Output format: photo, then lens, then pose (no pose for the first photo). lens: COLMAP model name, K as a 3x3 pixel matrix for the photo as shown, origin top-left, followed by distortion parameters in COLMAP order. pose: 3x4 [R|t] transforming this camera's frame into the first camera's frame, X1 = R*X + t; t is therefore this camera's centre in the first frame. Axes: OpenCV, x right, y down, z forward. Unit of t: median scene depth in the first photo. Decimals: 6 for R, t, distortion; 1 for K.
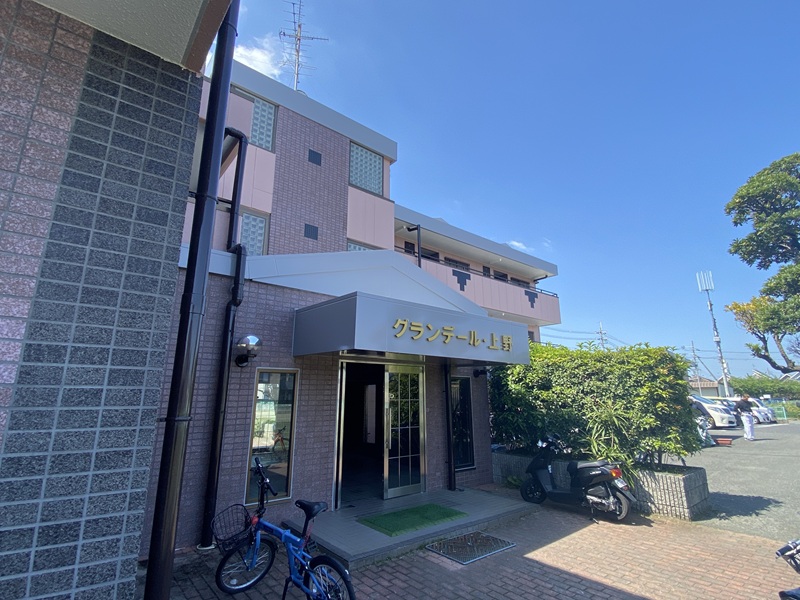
lens RADIAL K [[400.3, 0, 400.8], [0, 400.3, 300.3], [0, 0, 1]] dist [0.035844, -0.000549]
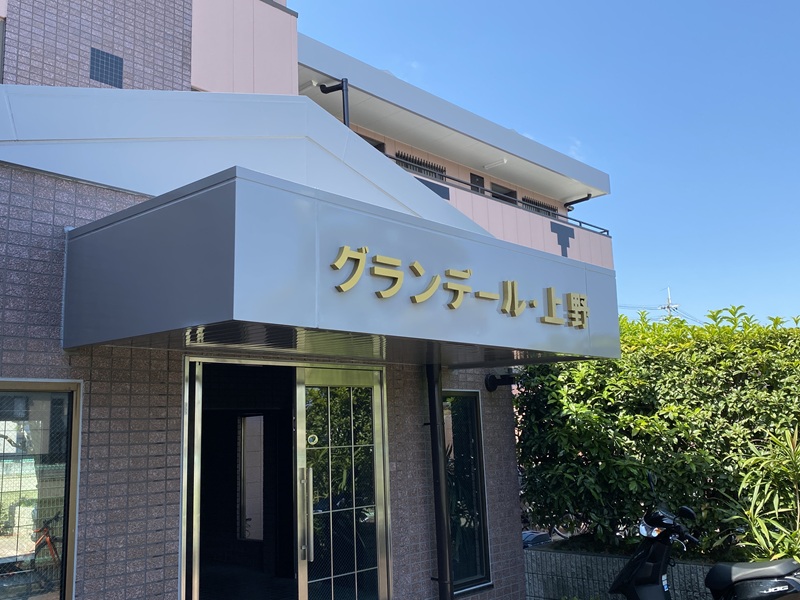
lens RADIAL K [[757.0, 0, 399.2], [0, 757.0, 301.2], [0, 0, 1]] dist [0.034932, 0.000000]
pose [[0.990375, -0.012389, 0.137853, -0.039476], [0.003910, 0.998093, 0.061610, 0.040006], [-0.138354, -0.060478, 0.988535, 0.185892]]
